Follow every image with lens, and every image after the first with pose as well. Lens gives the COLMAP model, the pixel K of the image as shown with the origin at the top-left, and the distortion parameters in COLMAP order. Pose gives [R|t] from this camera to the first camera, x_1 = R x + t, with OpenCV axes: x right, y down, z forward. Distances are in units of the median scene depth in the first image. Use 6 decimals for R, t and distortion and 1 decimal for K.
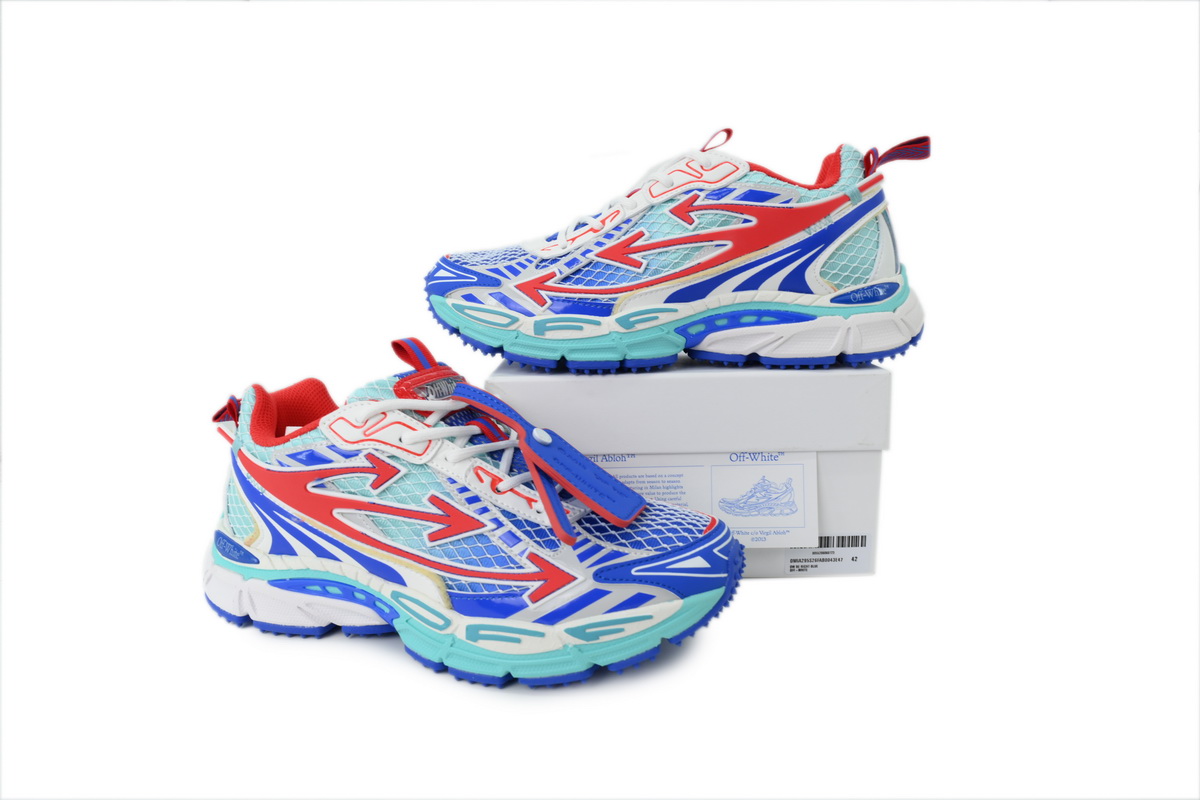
lens RADIAL K [[780.3, 0, 600.0], [0, 780.3, 400.0], [0, 0, 1]] dist [-0.002421, -0.000159]
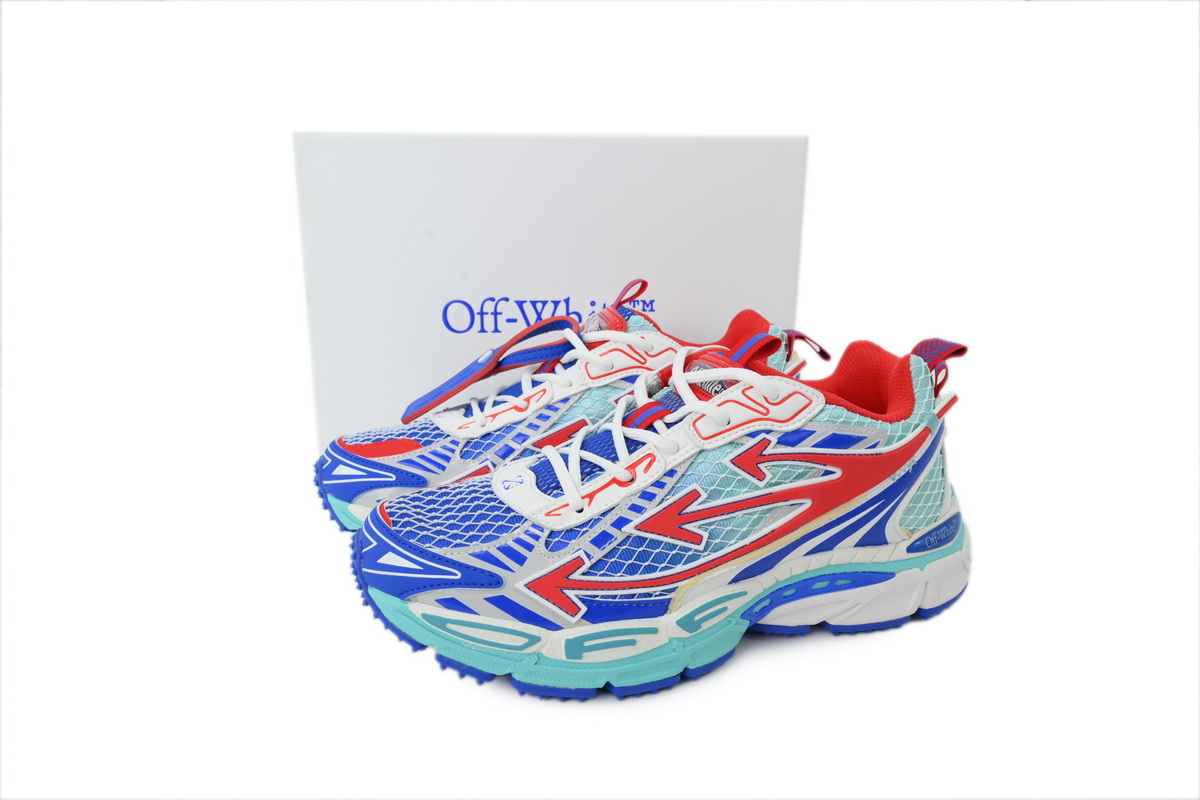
lens RADIAL K [[780.3, 0, 600.0], [0, 780.3, 400.0], [0, 0, 1]] dist [-0.002421, -0.000159]
pose [[0.927458, -0.076098, 0.366103, -0.291954], [0.050778, 0.995635, 0.078313, -0.364558], [-0.370464, -0.054042, 0.927273, 0.364283]]
